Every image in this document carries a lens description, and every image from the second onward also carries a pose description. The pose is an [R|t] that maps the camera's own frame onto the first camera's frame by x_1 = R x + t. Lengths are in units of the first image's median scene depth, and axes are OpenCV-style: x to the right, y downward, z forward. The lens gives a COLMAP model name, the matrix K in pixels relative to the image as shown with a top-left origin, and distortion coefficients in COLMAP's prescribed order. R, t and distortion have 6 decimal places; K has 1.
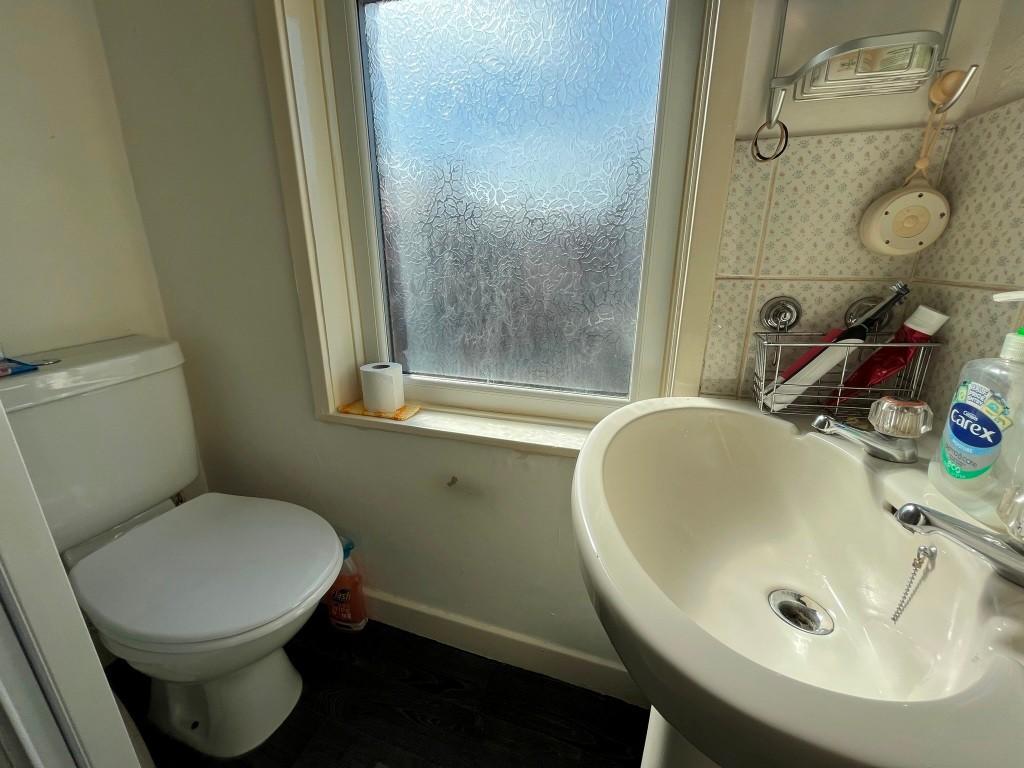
lens RADIAL K [[412.0, 0, 509.3], [0, 412.0, 384.6], [0, 0, 1]] dist [-0.000989, -0.000049]
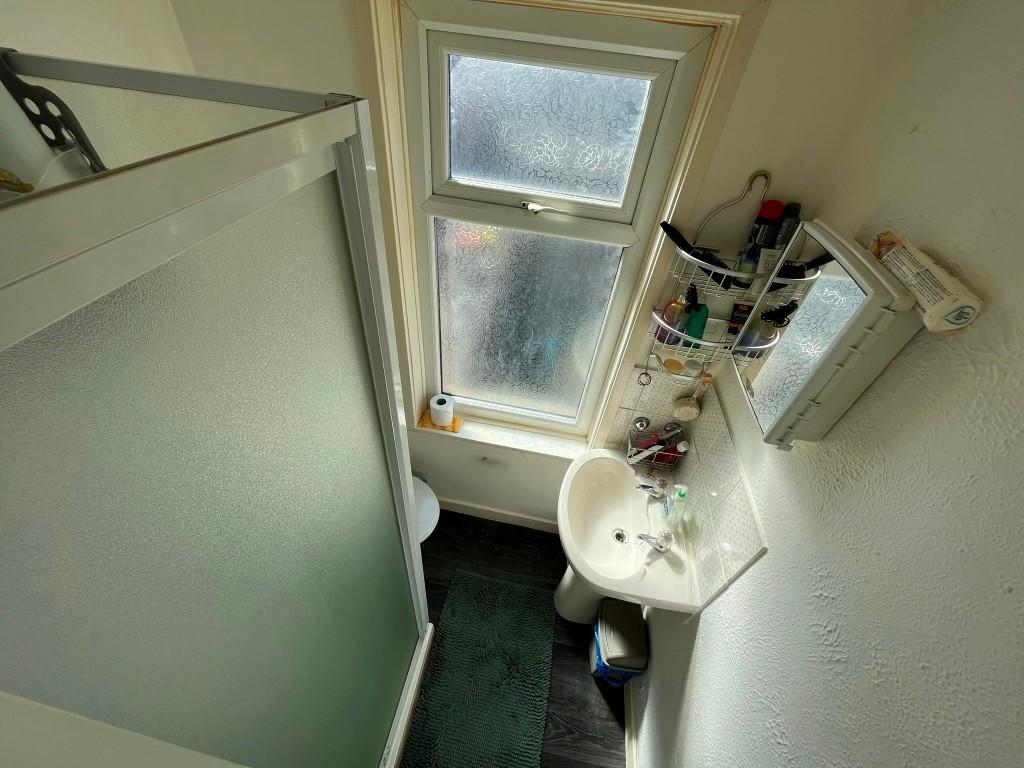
lens RADIAL K [[412.0, 0, 509.3], [0, 412.0, 384.6], [0, 0, 1]] dist [-0.000989, -0.000049]
pose [[0.987063, -0.033263, 0.156846, -0.463168], [-0.036955, 0.904705, 0.424432, -1.349393], [-0.156018, -0.424737, 0.891772, -0.907837]]
